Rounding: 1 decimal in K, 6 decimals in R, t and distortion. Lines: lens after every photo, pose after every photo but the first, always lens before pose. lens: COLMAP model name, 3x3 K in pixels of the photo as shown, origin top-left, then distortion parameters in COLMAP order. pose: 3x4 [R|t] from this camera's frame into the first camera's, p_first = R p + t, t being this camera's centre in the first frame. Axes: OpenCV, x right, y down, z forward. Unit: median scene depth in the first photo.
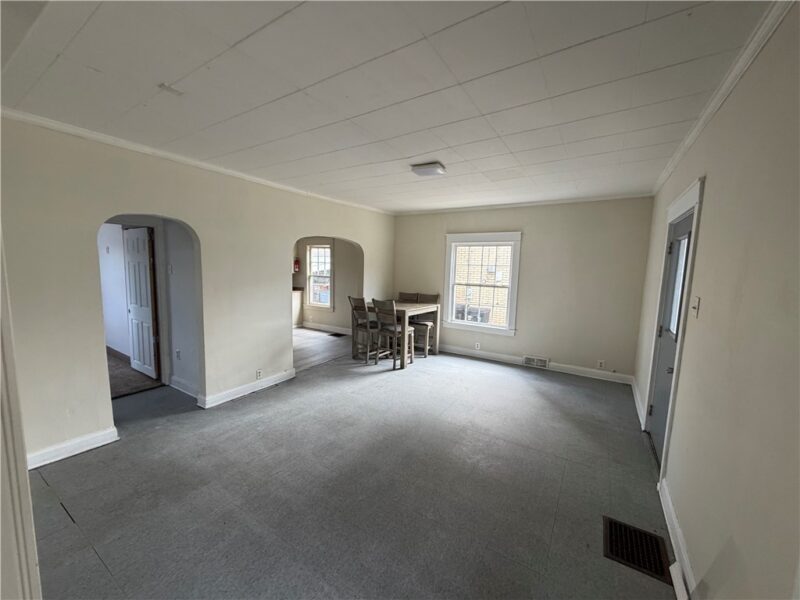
lens RADIAL K [[318.3, 0, 404.0], [0, 318.3, 301.5], [0, 0, 1]] dist [0.015023, 0.000277]
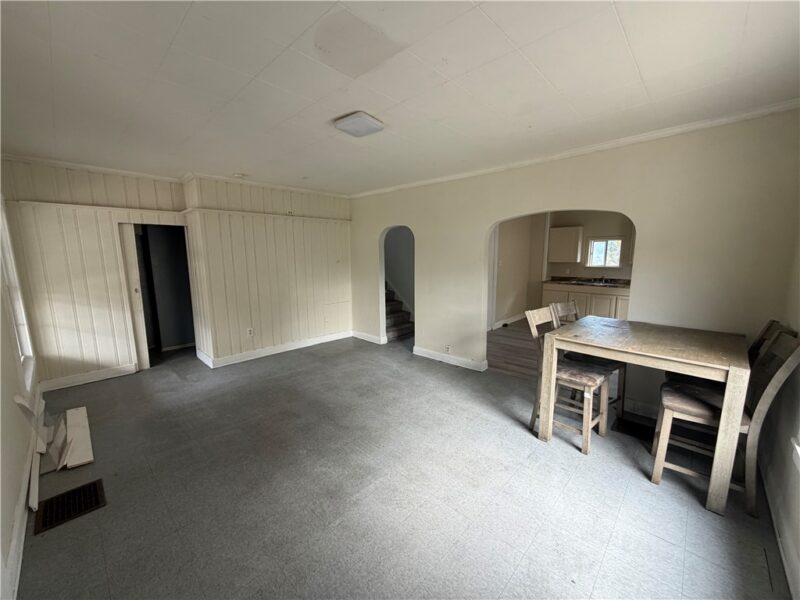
lens RADIAL K [[318.3, 0, 392.9], [0, 318.3, 298.7], [0, 0, 1]] dist [0.015023, 0.000277]
pose [[-0.207482, 0.116953, -0.971223, 0.533343], [-0.109397, 0.983826, 0.141841, -0.072111], [0.972103, 0.135678, -0.191332, 0.795237]]
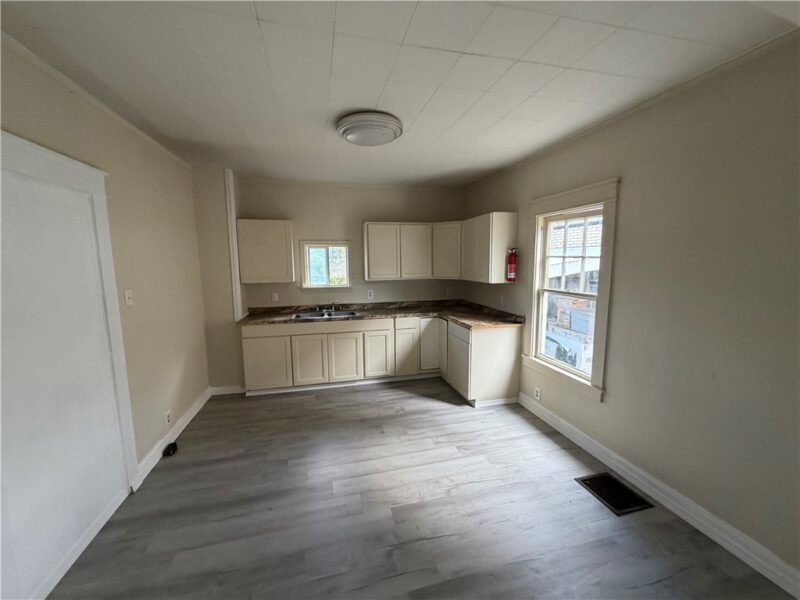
lens RADIAL K [[318.3, 0, 404.9], [0, 318.3, 296.5], [0, 0, 1]] dist [0.015023, 0.000277]
pose [[0.732780, 0.051332, -0.678527, -0.218110], [-0.048297, 0.998559, 0.023385, -0.112768], [0.678749, 0.015635, 0.734203, 0.880228]]
